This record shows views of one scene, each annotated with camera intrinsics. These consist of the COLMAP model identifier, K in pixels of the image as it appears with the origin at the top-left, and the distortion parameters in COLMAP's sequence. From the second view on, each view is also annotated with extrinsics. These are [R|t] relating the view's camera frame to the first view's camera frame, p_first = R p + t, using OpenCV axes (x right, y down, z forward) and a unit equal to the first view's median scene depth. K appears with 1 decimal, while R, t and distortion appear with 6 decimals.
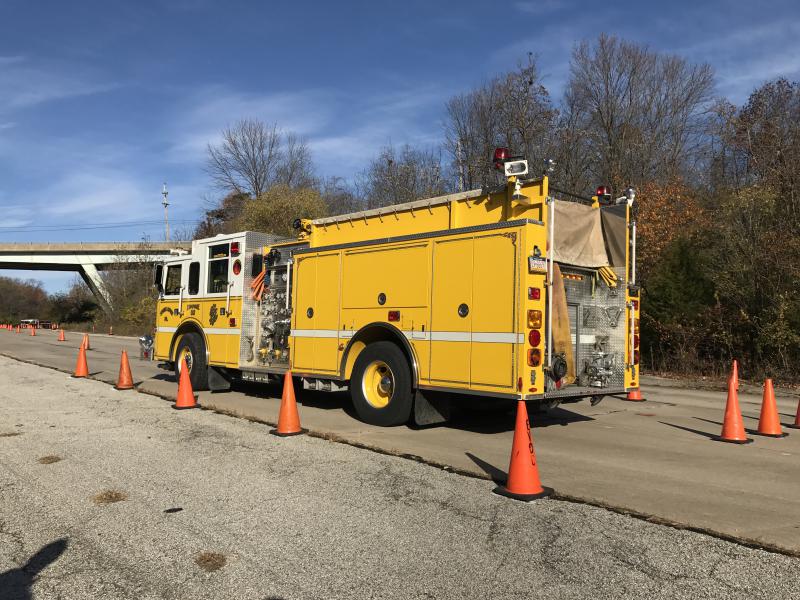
lens RADIAL K [[657.1, 0, 401.0], [0, 657.1, 294.5], [0, 0, 1]] dist [0.096495, -0.002387]
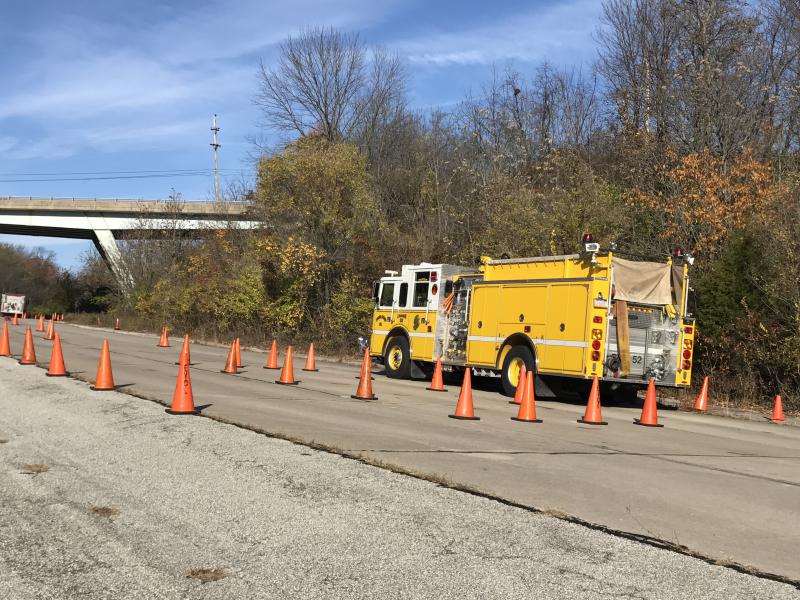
lens RADIAL K [[1062.9, 0, 399.7], [0, 1062.9, 299.7], [0, 0, 1]] dist [0.005509, 0.000000]
pose [[0.961300, 0.046704, -0.271517, 0.363153], [-0.047158, 0.998876, 0.004858, -0.034252], [0.271439, 0.008134, 0.962421, -1.468985]]
